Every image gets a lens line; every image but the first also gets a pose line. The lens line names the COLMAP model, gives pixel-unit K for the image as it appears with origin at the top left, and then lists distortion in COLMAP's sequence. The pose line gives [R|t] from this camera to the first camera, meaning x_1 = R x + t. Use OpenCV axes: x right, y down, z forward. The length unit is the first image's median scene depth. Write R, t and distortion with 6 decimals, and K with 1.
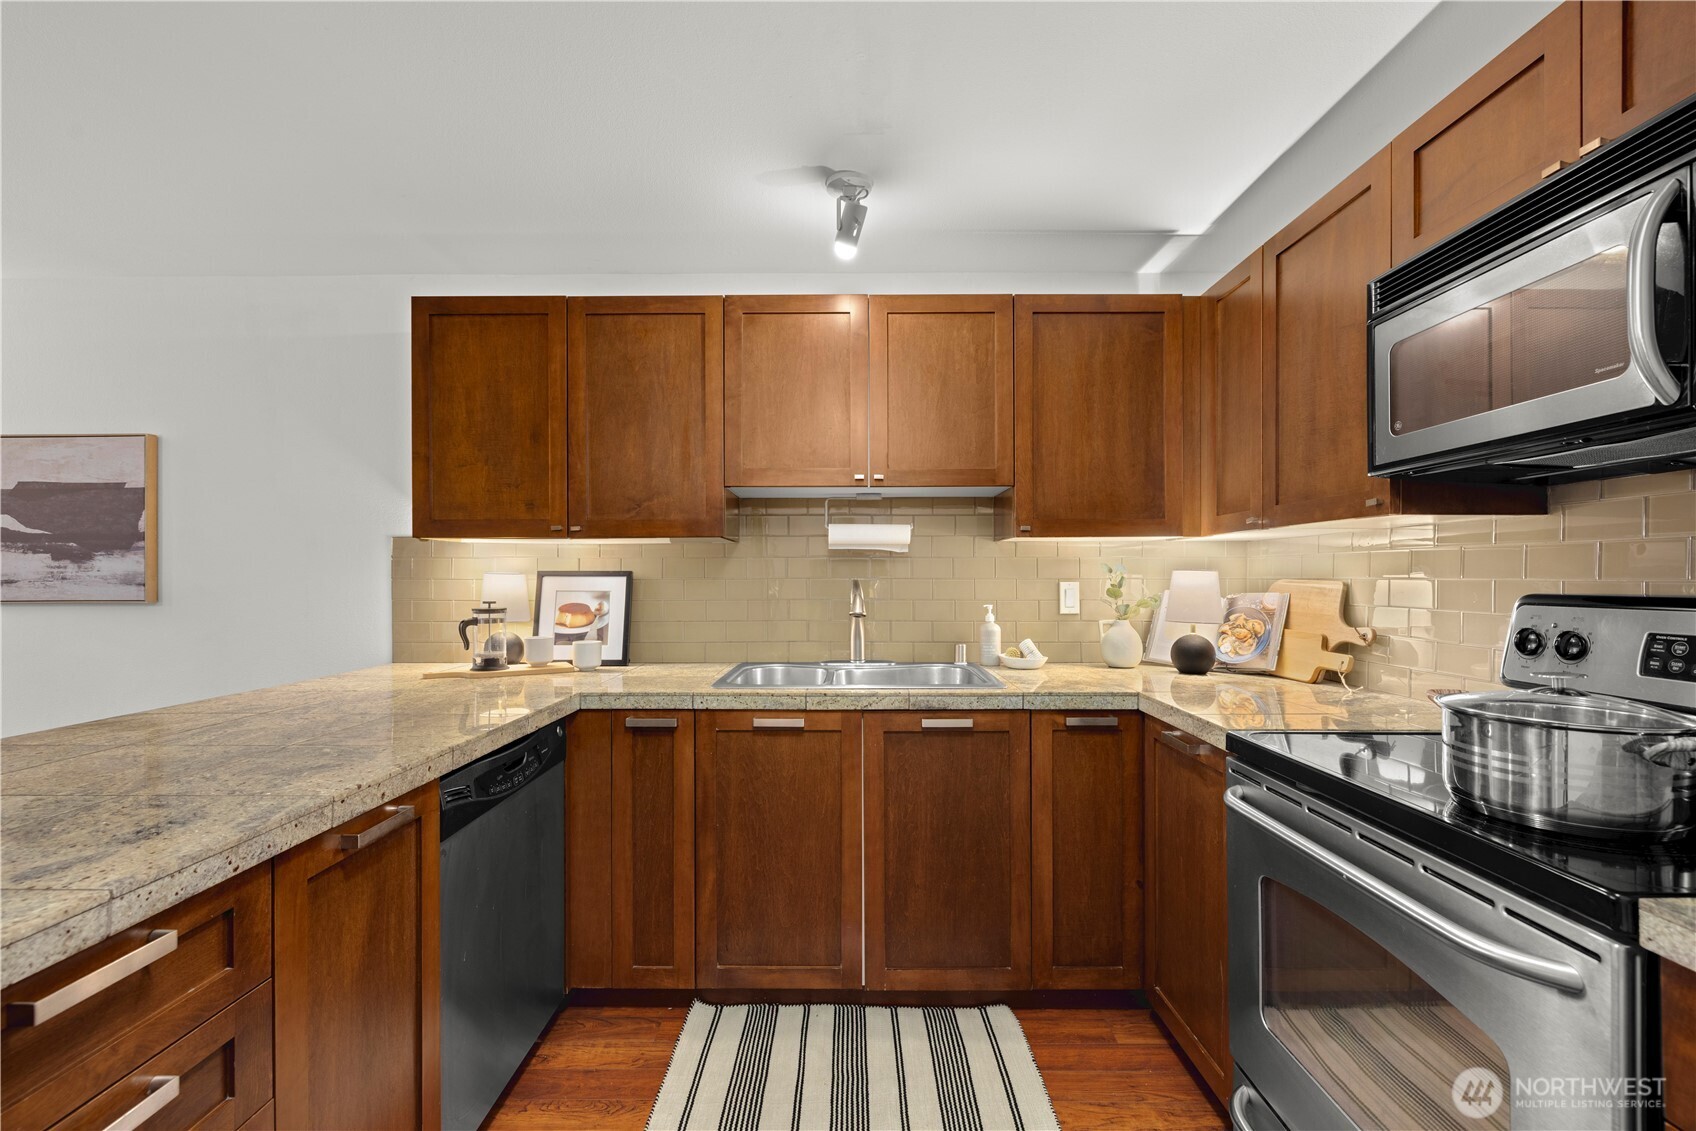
lens RADIAL K [[713.0, 0, 857.3], [0, 713.0, 574.4], [0, 0, 1]] dist [-0.001199, -0.000035]
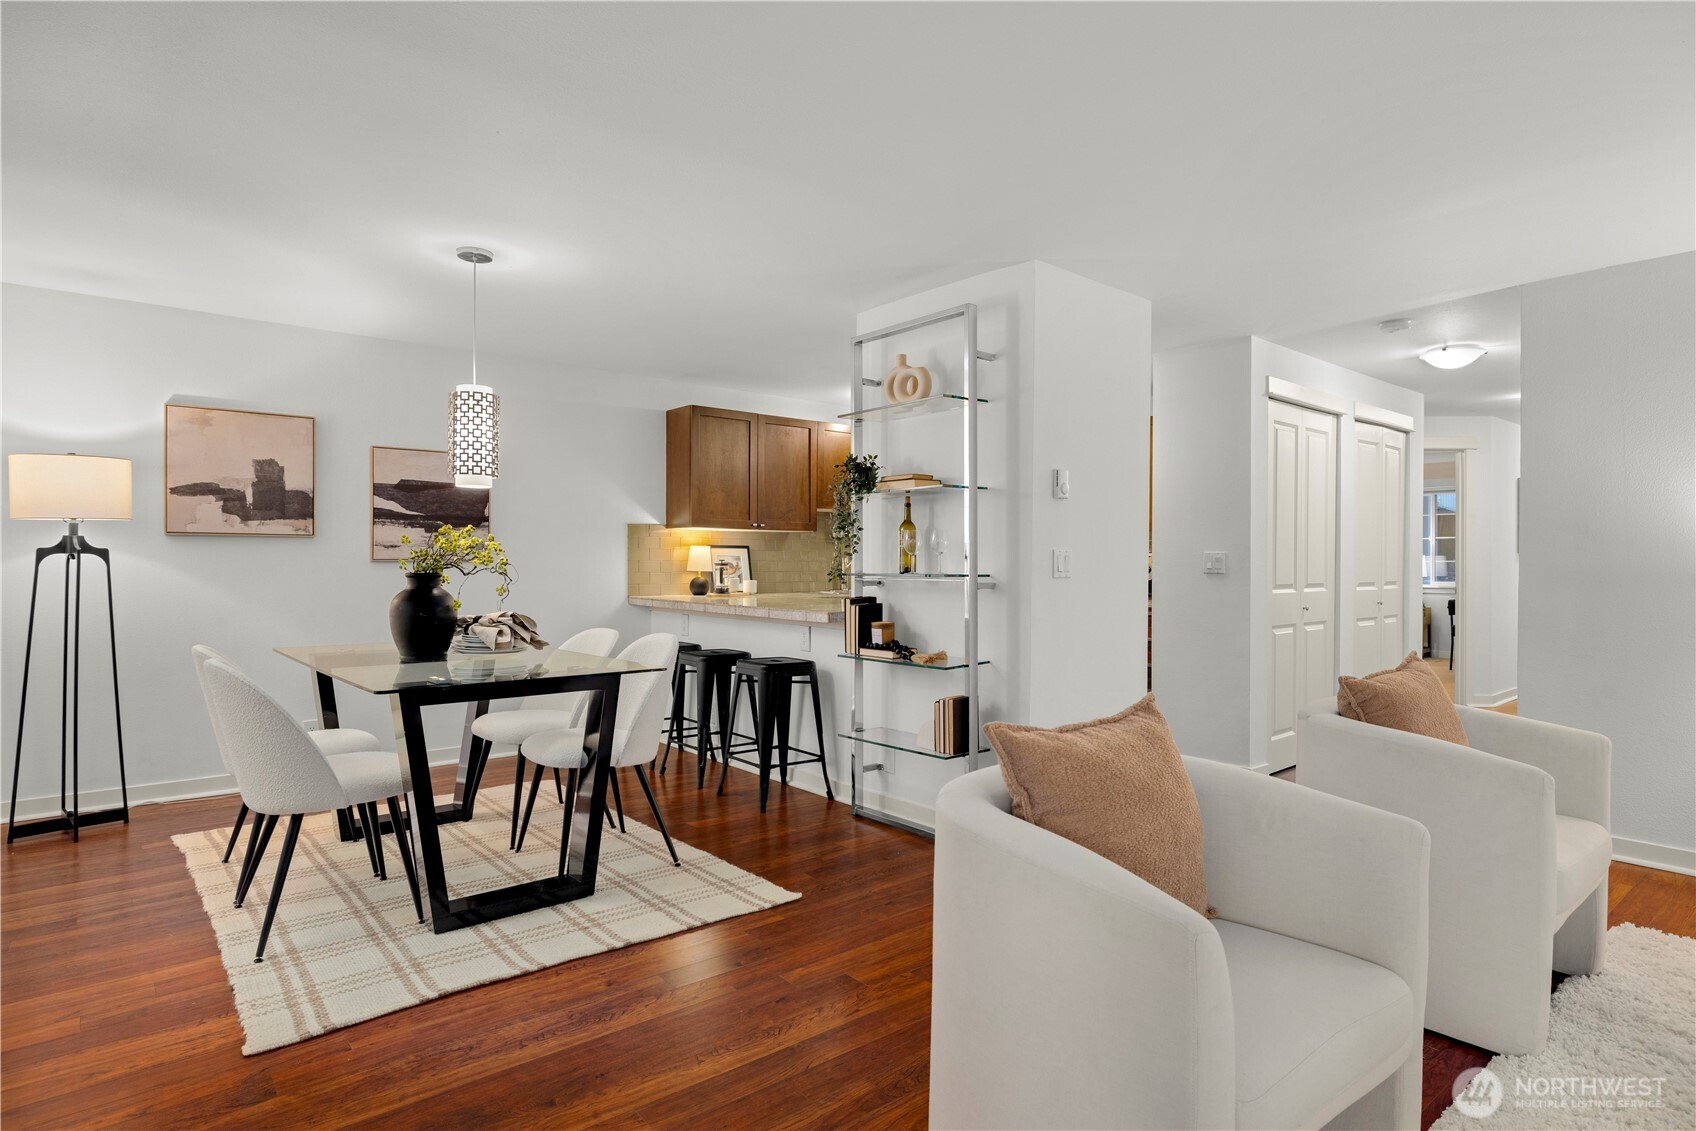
lens RADIAL K [[902.0, 0, 859.8], [0, 902.0, 565.0], [0, 0, 1]] dist [0.007143, -0.001108]
pose [[0.758559, 0.002218, 0.651601, -1.684598], [-0.007221, 0.999961, 0.005002, 0.033047], [-0.651565, -0.008499, 0.758545, -1.065652]]
